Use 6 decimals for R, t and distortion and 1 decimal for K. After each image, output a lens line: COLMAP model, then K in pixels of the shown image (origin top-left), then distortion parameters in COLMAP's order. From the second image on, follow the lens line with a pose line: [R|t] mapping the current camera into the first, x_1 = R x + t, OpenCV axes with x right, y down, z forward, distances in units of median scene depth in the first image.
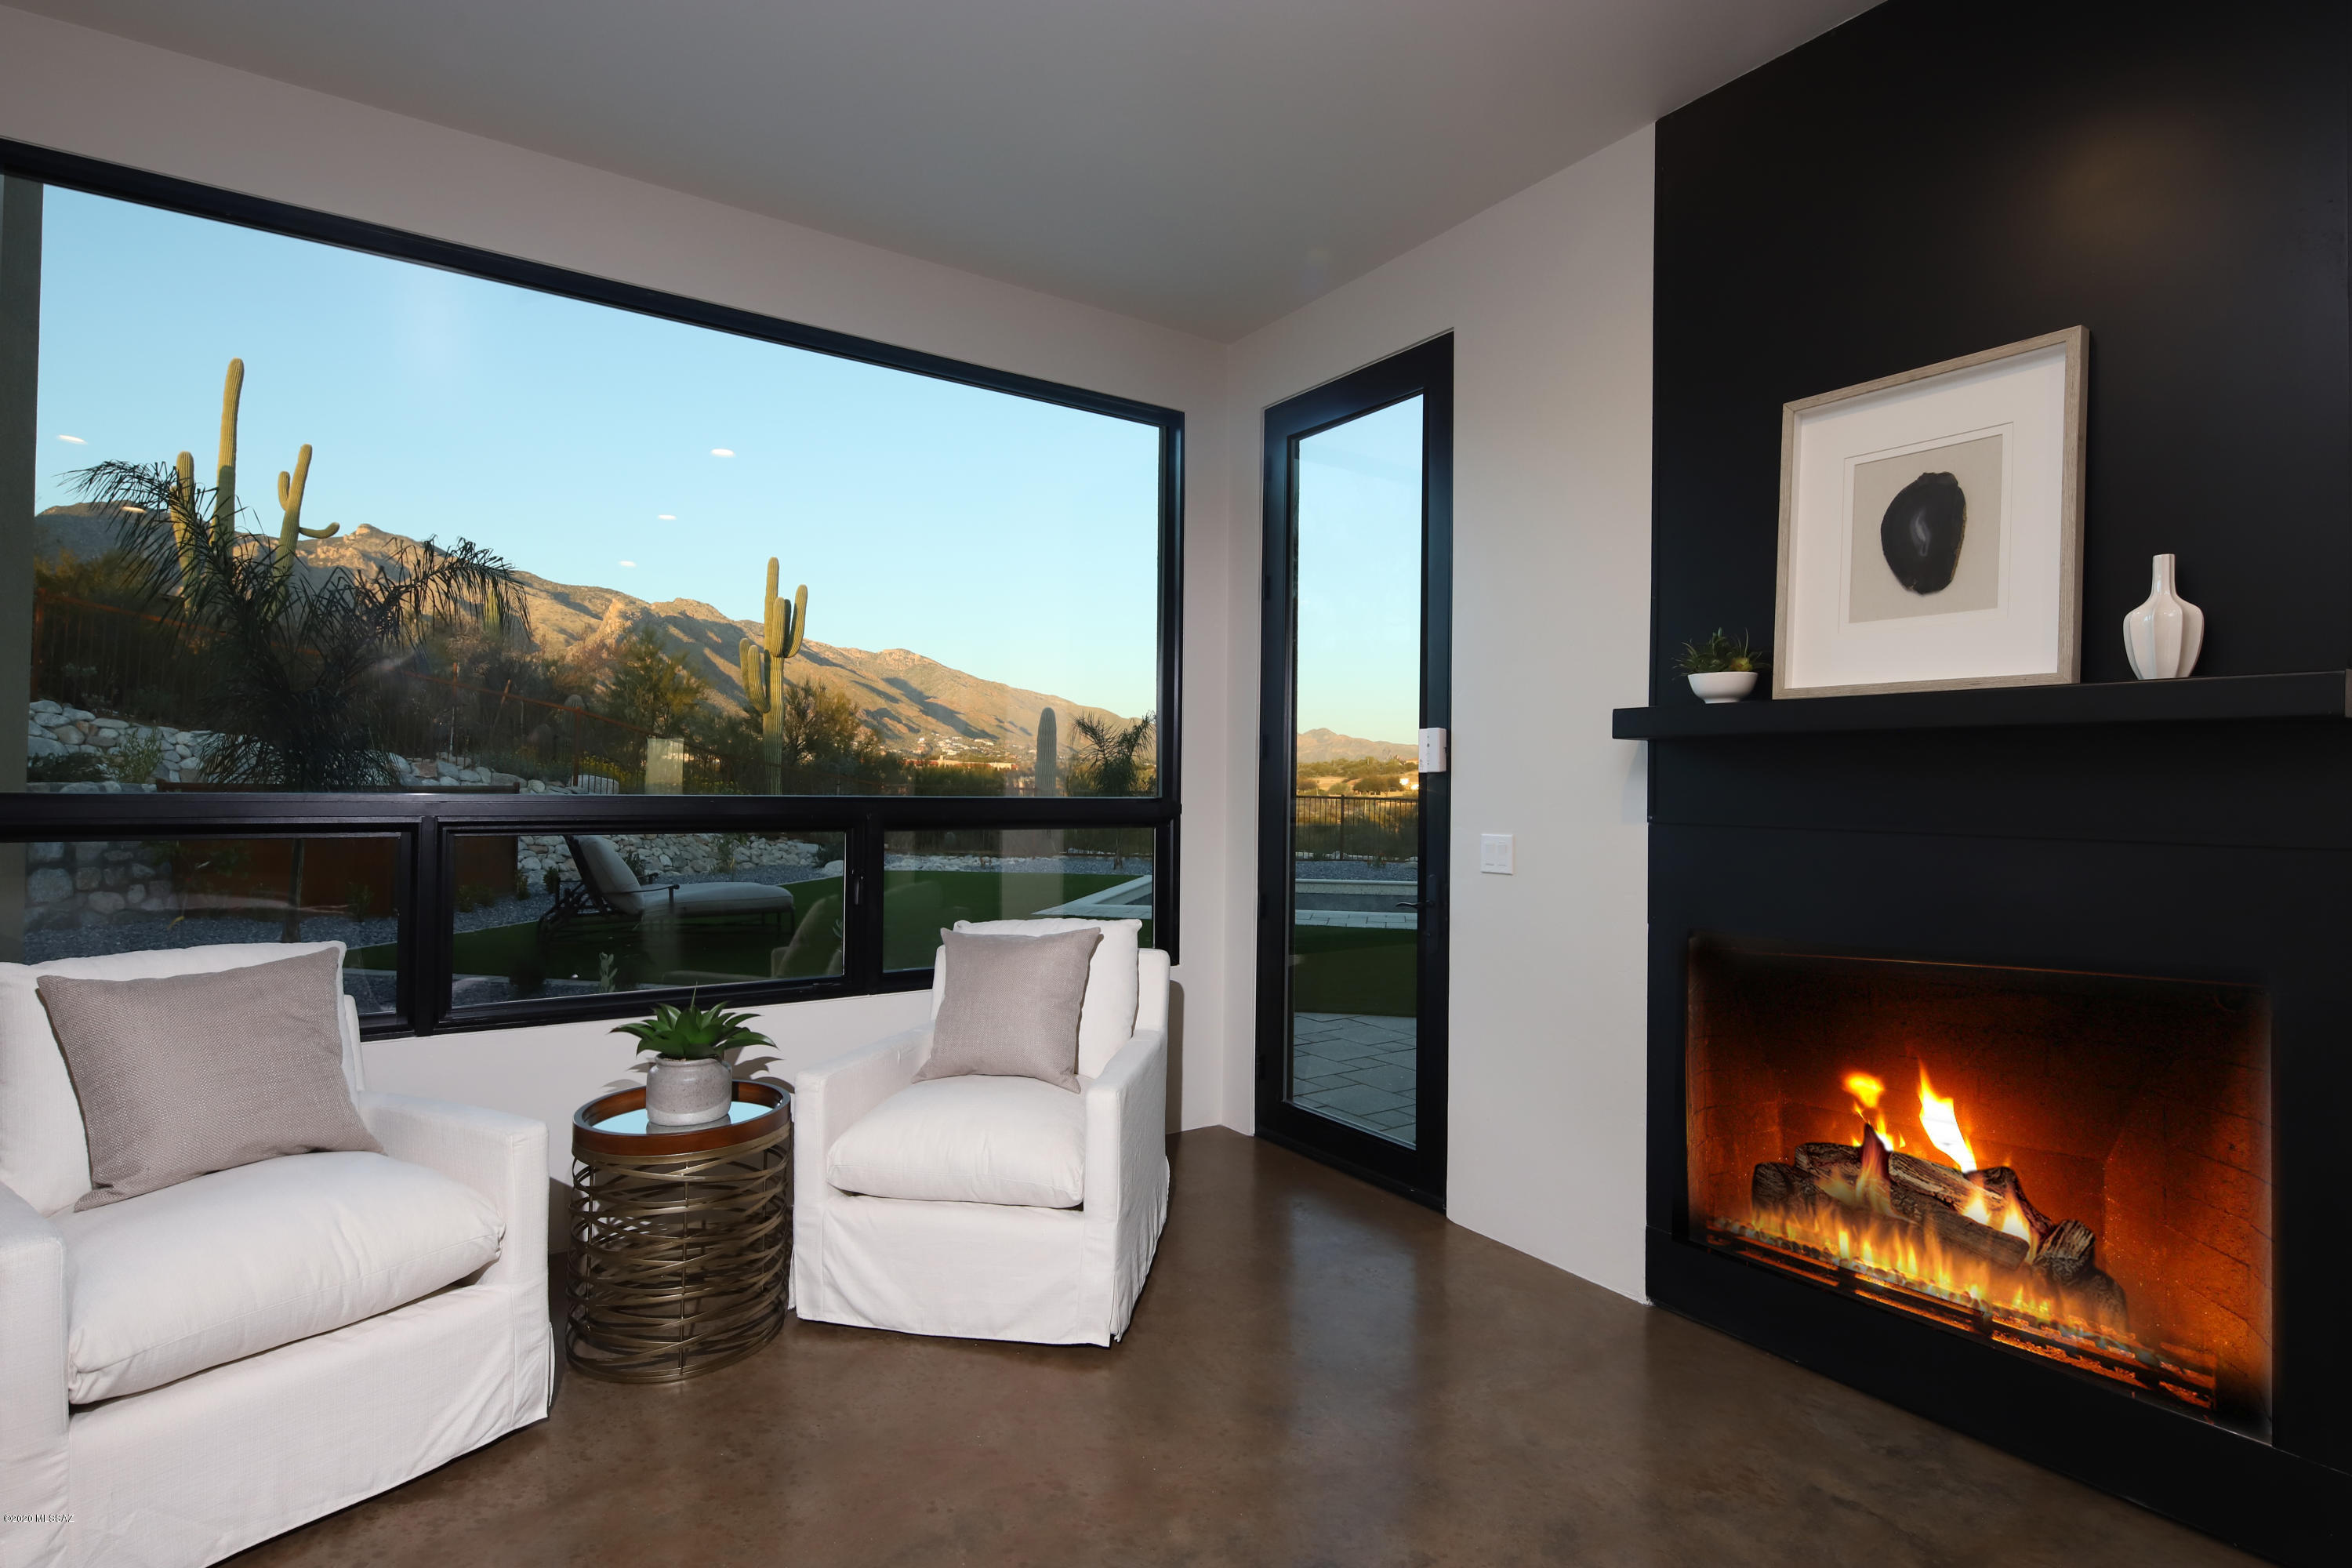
lens RADIAL K [[1146.5, 0, 1168.6], [0, 1146.5, 788.0], [0, 0, 1]] dist [0.005203, -0.004139]
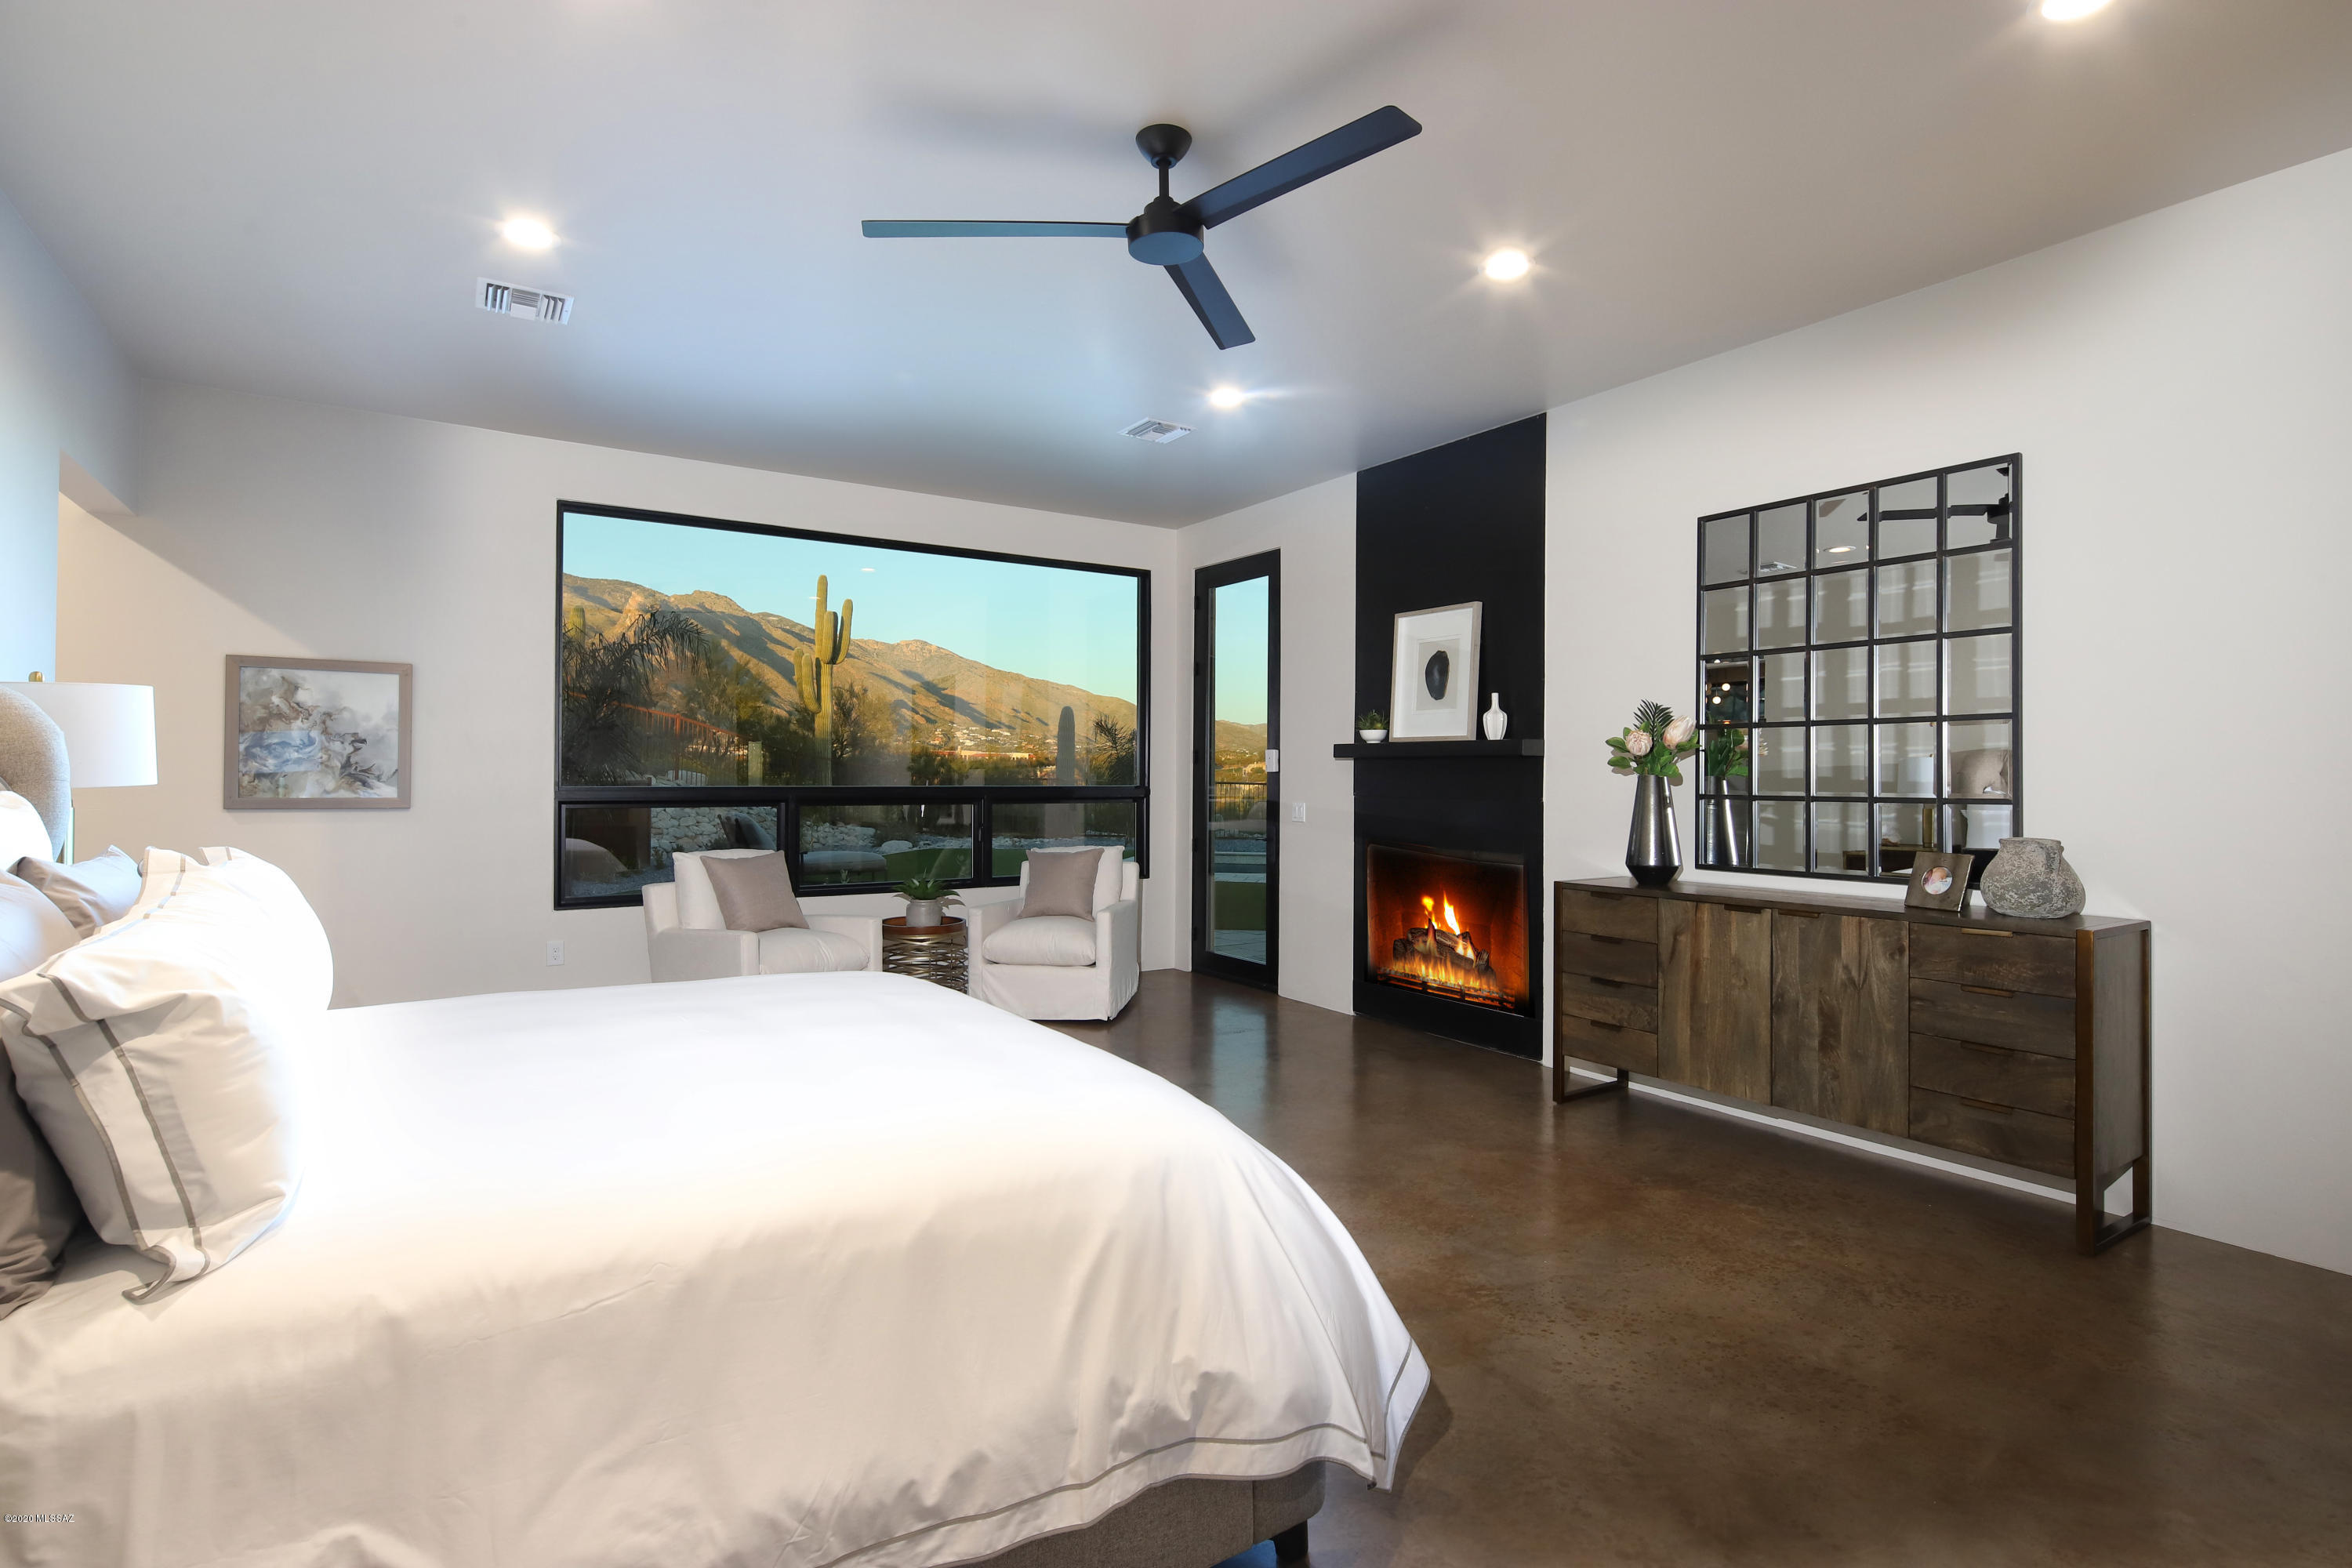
lens RADIAL K [[1146.5, 0, 1184.6], [0, 1146.5, 781.4], [0, 0, 1]] dist [0.005203, -0.004139]
pose [[0.999977, -0.006677, -0.000936, 0.076484], [0.006681, 0.999969, 0.004273, -0.005181], [0.000908, -0.004279, 0.999990, -0.915737]]
